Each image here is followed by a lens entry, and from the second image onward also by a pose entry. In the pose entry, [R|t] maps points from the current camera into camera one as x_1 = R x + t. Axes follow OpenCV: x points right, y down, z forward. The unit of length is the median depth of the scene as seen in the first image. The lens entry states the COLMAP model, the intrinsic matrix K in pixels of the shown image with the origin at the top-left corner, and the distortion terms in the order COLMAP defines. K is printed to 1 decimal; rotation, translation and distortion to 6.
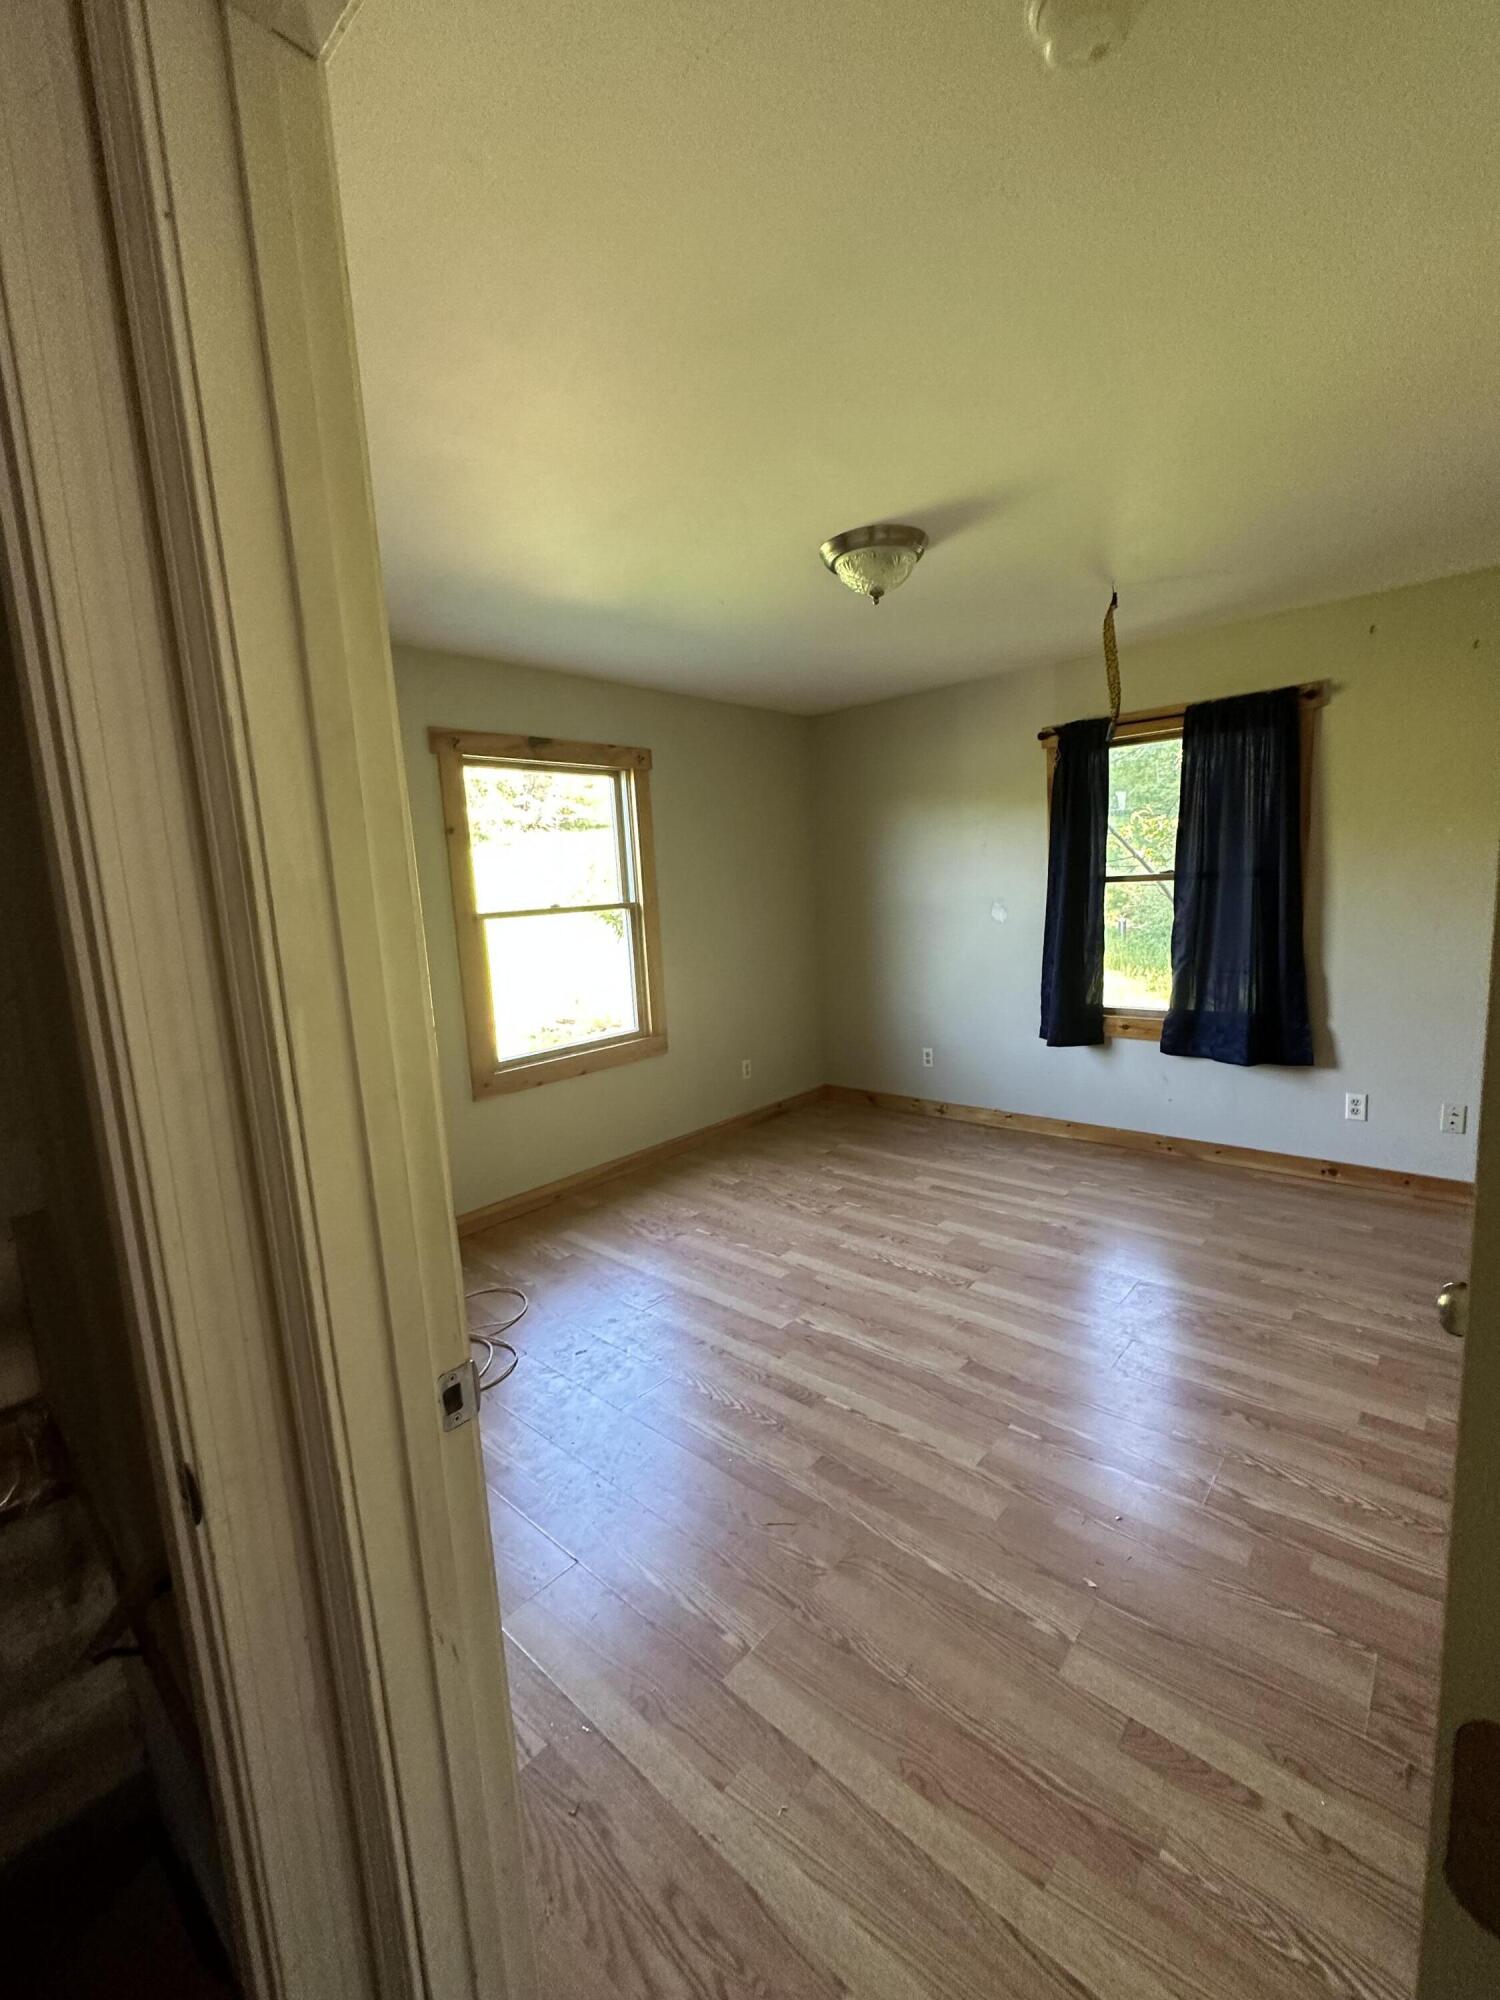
lens RADIAL K [[826.2, 0, 750.0], [0, 826.2, 1000.0], [0, 0, 1]] dist [-0.002083, 0.000199]
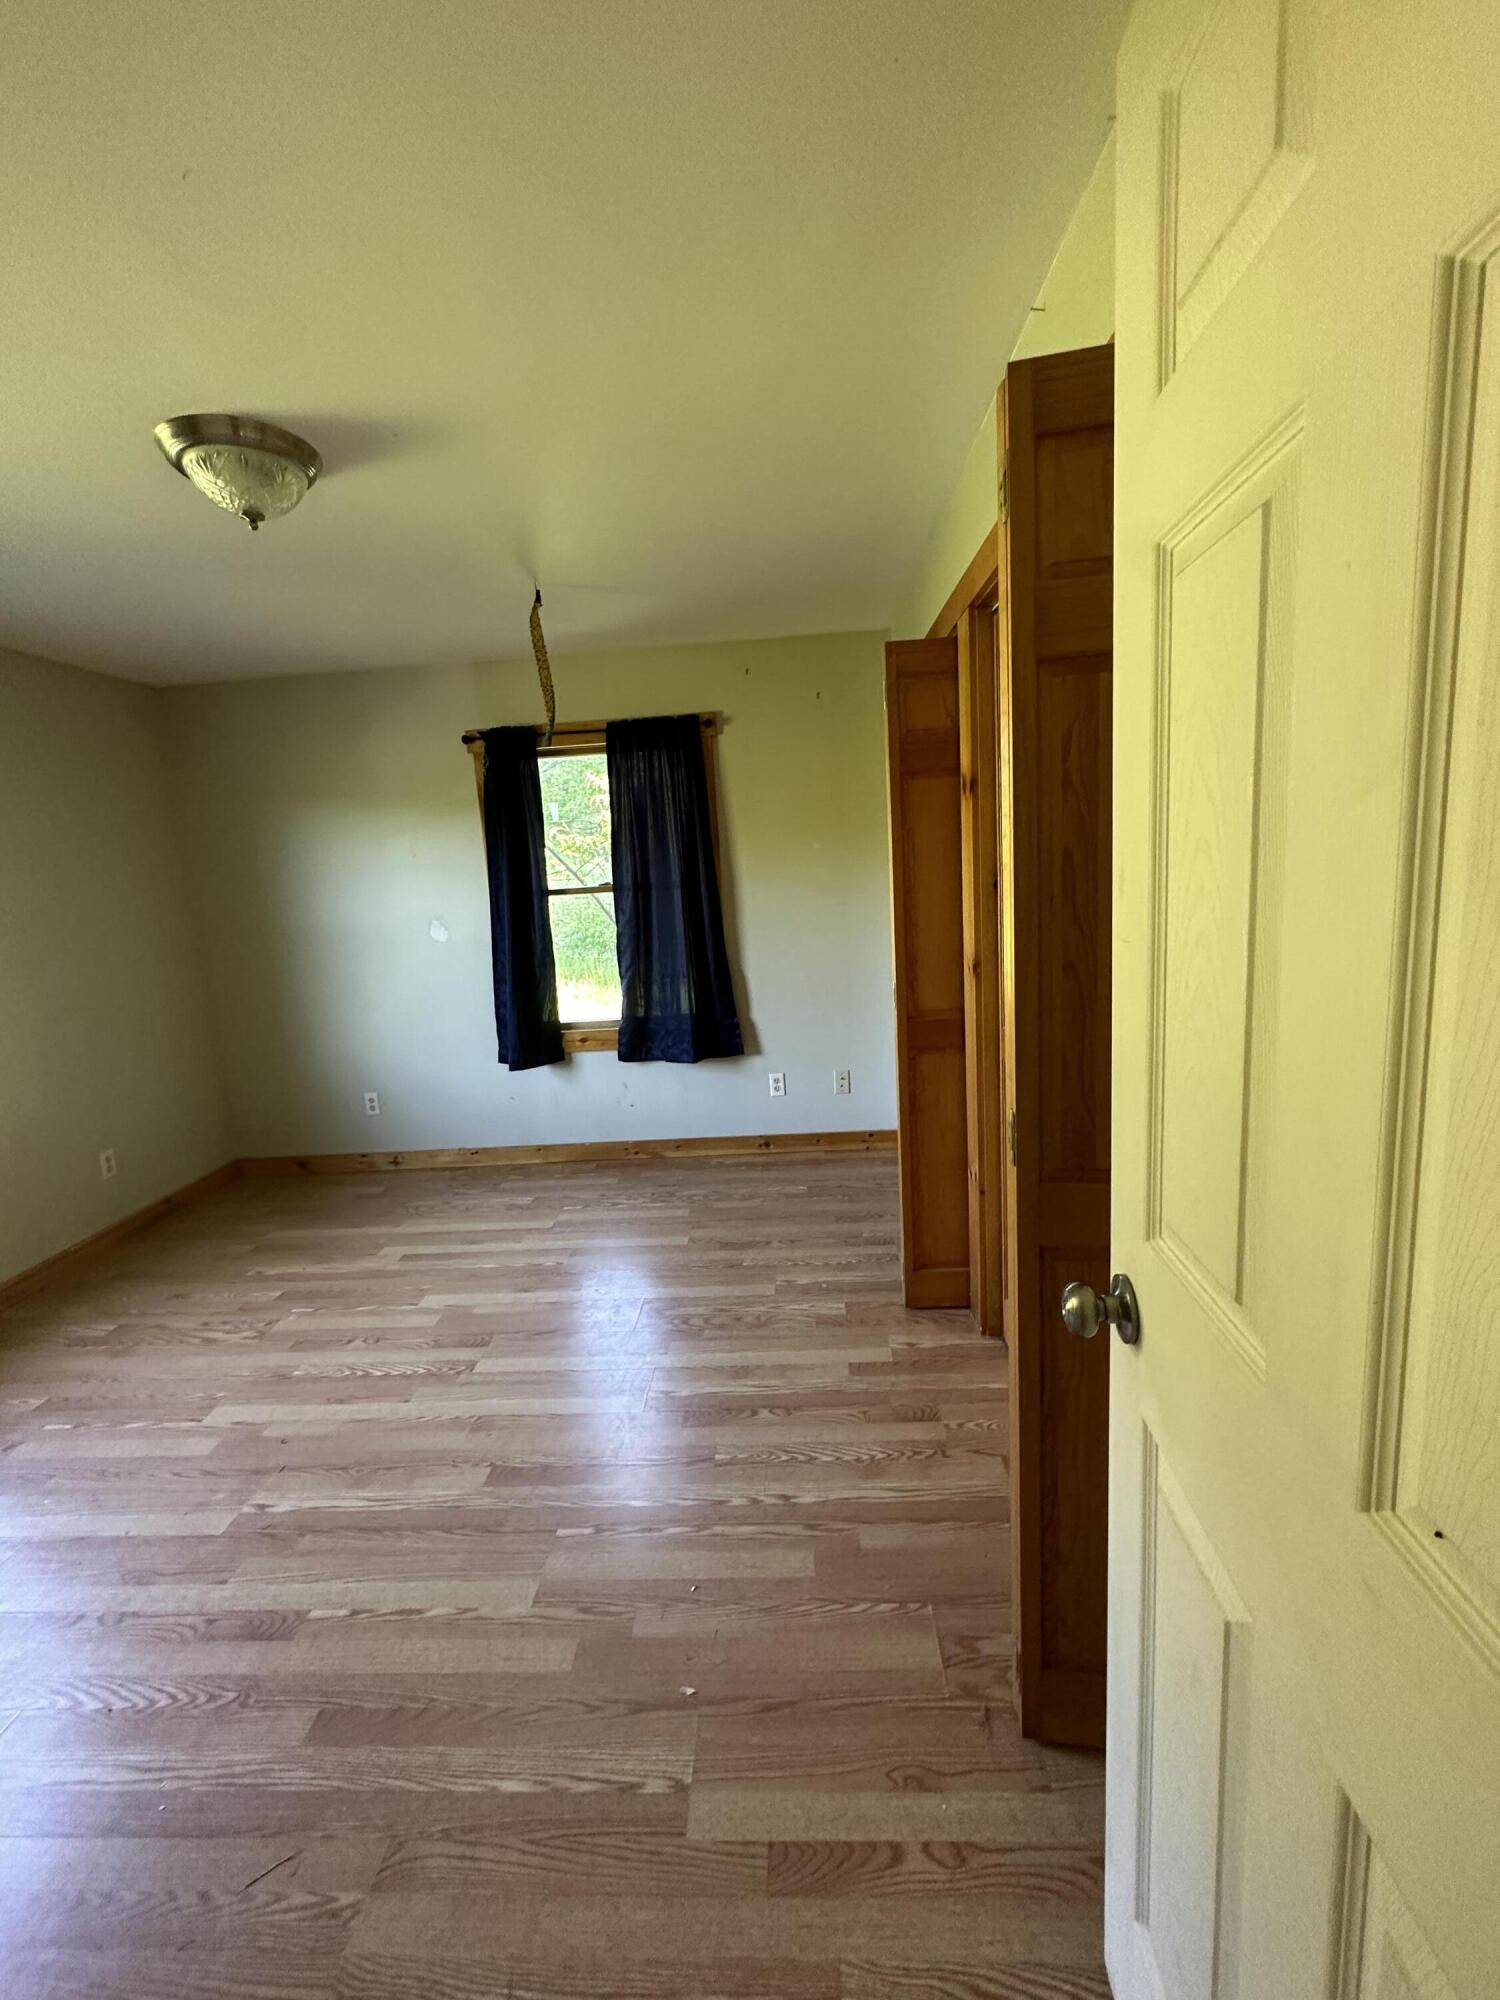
lens RADIAL K [[826.2, 0, 750.0], [0, 826.2, 1000.0], [0, 0, 1]] dist [-0.002083, 0.000199]
pose [[0.776864, -0.096904, 0.622167, -0.004028], [0.110456, 0.993738, 0.016858, -0.012861], [-0.619904, 0.055625, 0.782703, 0.117952]]
